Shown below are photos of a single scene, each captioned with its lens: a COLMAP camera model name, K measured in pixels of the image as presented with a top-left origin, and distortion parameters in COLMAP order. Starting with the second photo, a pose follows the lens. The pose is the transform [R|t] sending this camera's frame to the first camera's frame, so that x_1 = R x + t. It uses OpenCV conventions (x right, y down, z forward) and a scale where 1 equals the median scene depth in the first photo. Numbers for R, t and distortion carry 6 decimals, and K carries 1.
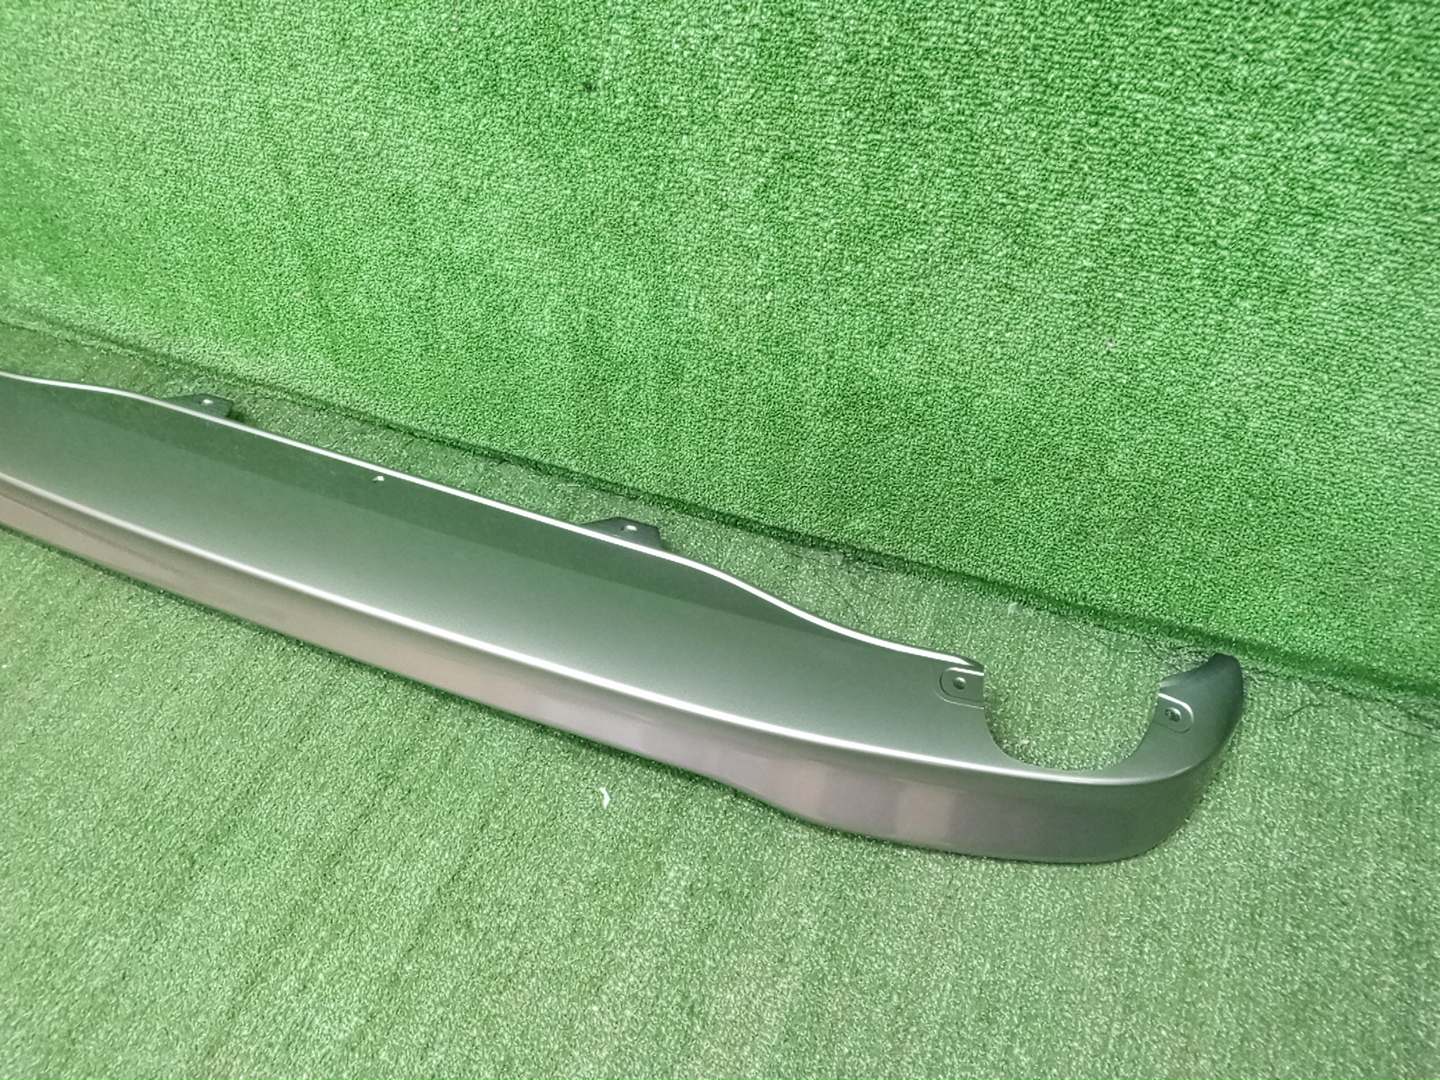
lens RADIAL K [[1055.4, 0, 720.0], [0, 1055.4, 540.0], [0, 0, 1]] dist [0.041226, -0.072555]
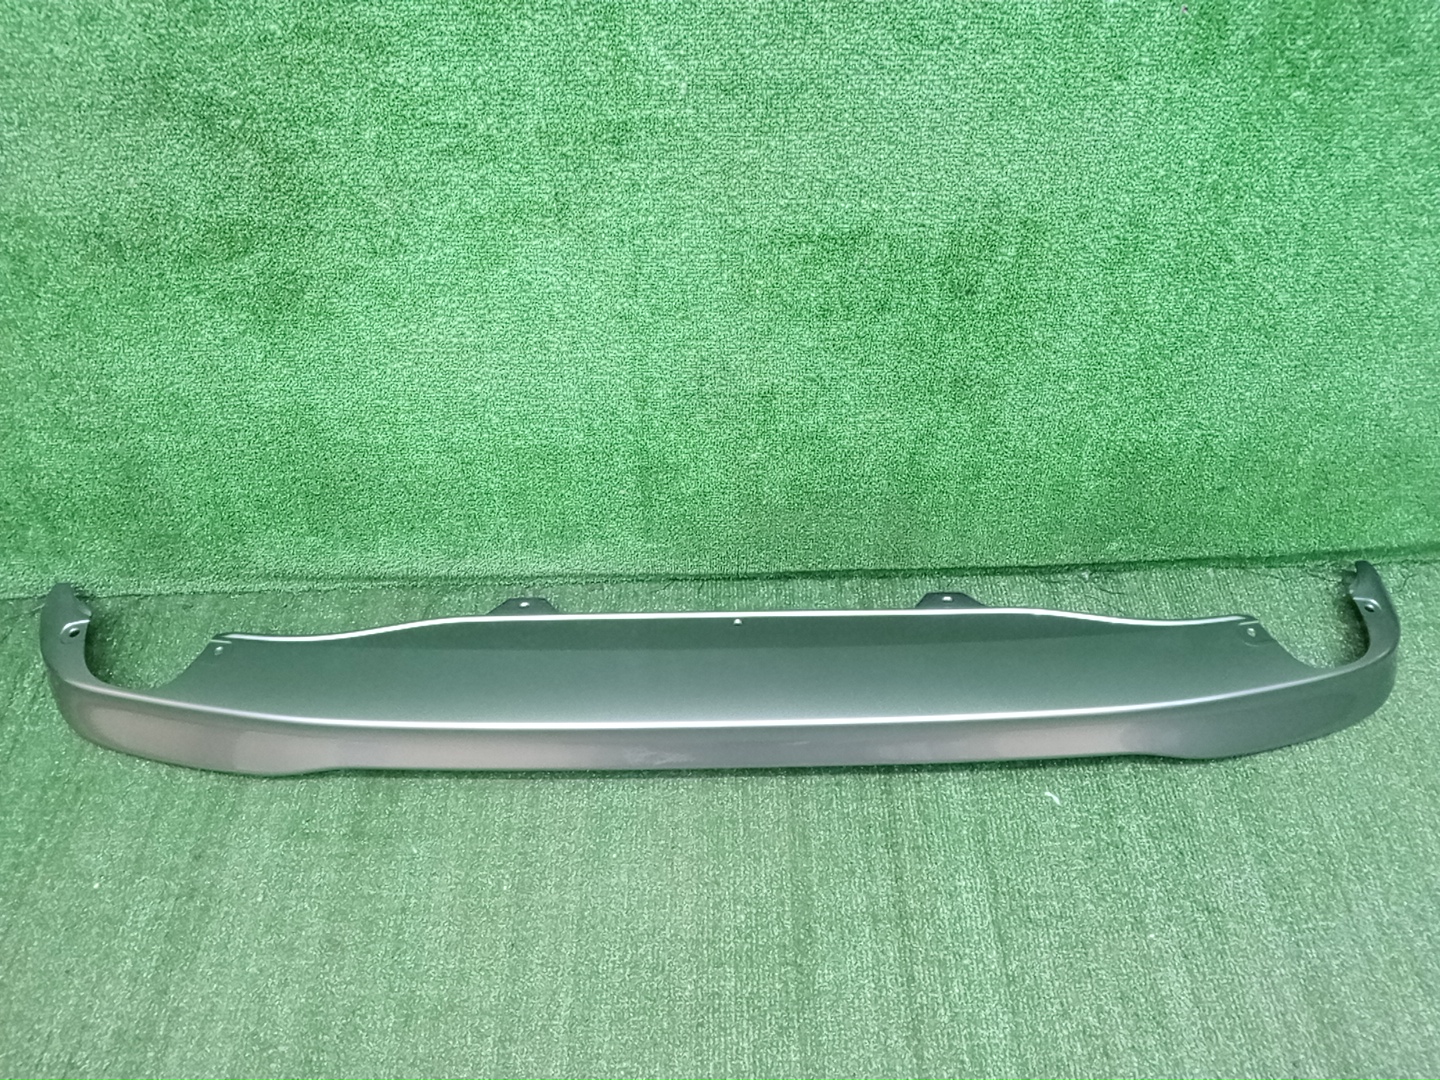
lens RADIAL K [[1055.4, 0, 720.0], [0, 1055.4, 540.0], [0, 0, 1]] dist [0.041226, -0.072555]
pose [[0.910370, -0.279151, 0.305452, -0.816029], [0.282741, 0.958615, 0.033390, -0.231269], [-0.302132, 0.055966, 0.951622, -0.155250]]
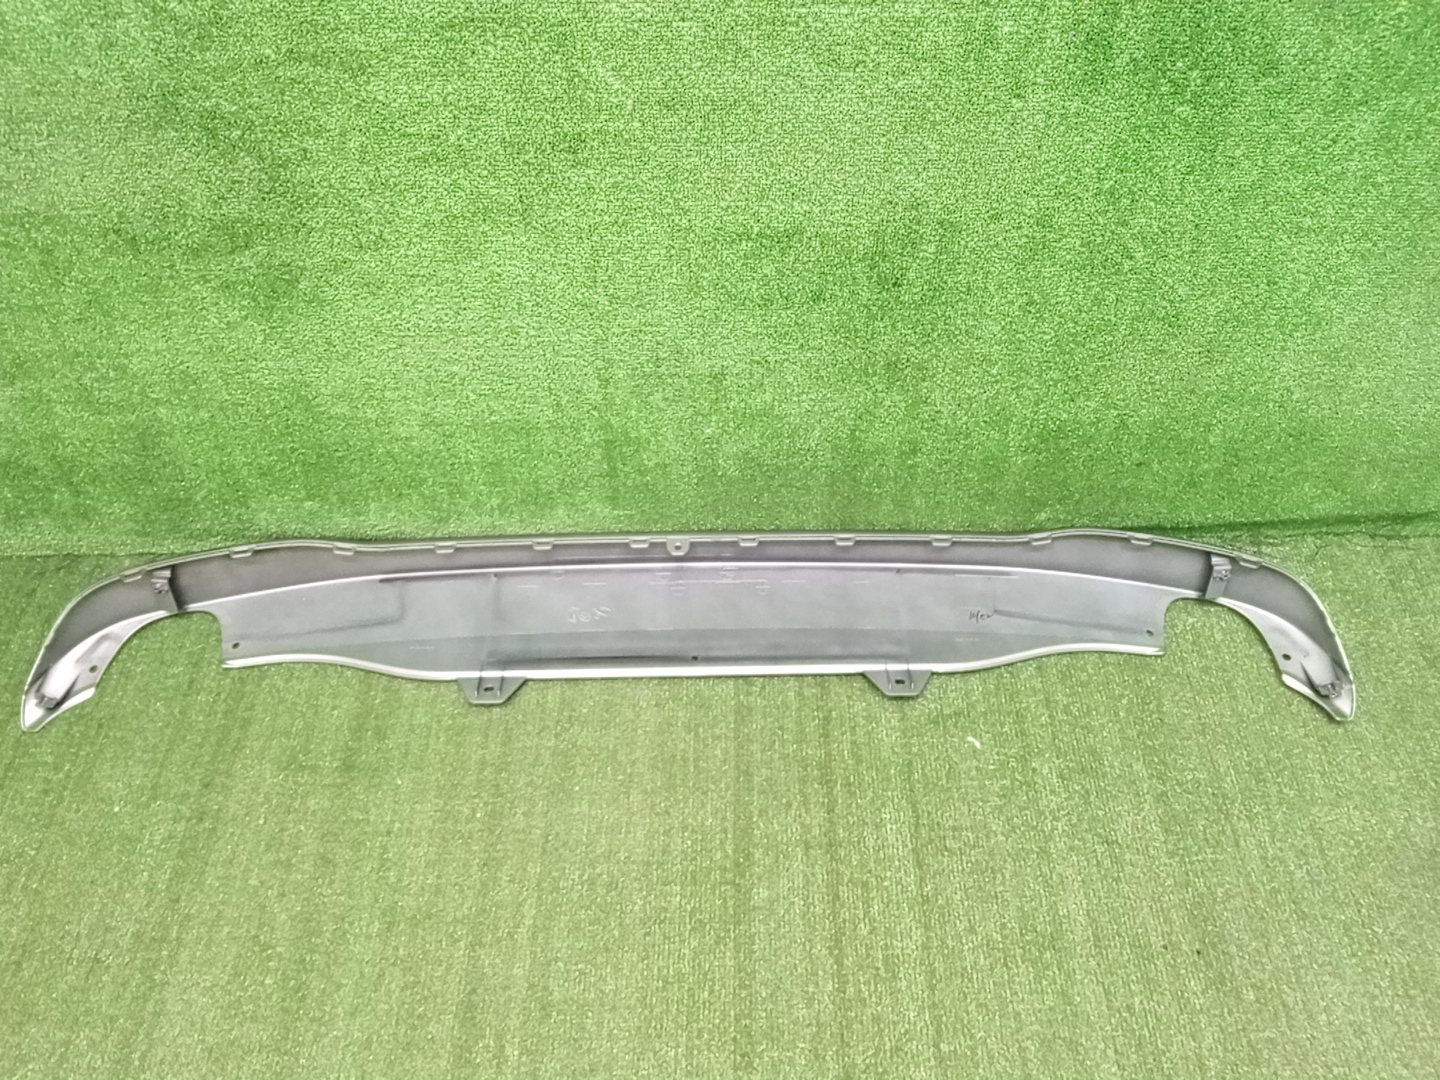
lens RADIAL K [[1061.2, 0, 720.0], [0, 1061.2, 540.0], [0, 0, 1]] dist [0.049607, -0.093515]
pose [[0.916783, -0.278853, 0.285918, -0.788487], [0.275521, 0.959850, 0.052684, -0.203720], [-0.289130, 0.030476, 0.956805, -0.322085]]
